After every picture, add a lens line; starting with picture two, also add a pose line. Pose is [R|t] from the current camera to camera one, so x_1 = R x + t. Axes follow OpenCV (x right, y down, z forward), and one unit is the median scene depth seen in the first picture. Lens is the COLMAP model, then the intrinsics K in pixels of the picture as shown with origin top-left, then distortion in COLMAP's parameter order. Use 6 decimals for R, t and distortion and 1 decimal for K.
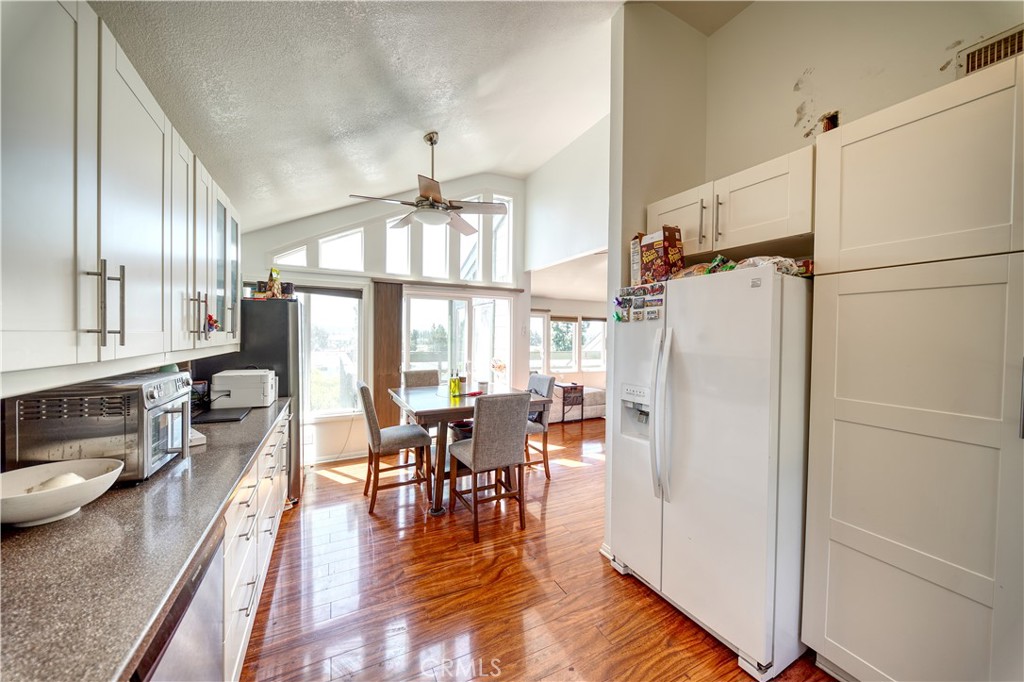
lens RADIAL K [[357.2, 0, 514.2], [0, 357.2, 343.9], [0, 0, 1]] dist [0.000236, 0.000023]
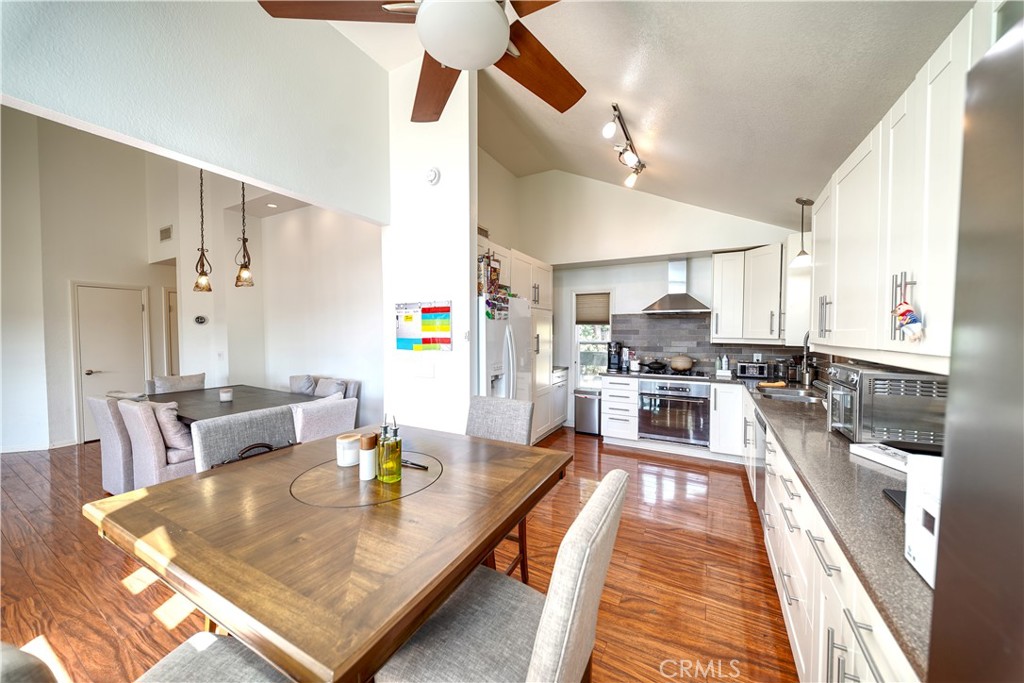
lens RADIAL K [[357.2, 0, 514.2], [0, 357.2, 344.4], [0, 0, 1]] dist [0.000236, 0.000023]
pose [[-0.562811, -0.037939, 0.825714, -0.891753], [0.006531, 0.998711, 0.050339, -0.034748], [-0.826560, 0.033724, -0.561838, 1.747392]]
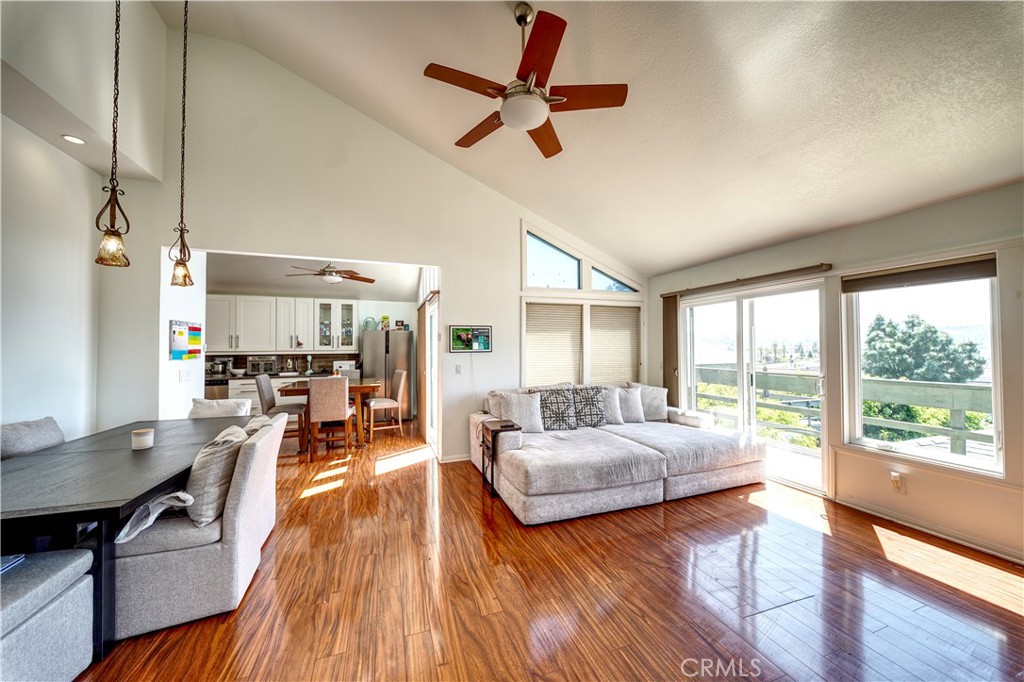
lens RADIAL K [[357.2, 0, 514.2], [0, 357.2, 343.9], [0, 0, 1]] dist [0.000236, 0.000023]
pose [[-0.139563, -0.036638, -0.989535, 2.432717], [-0.012083, 0.999304, -0.035296, 0.030489], [0.990139, 0.007031, -0.139908, 3.325186]]
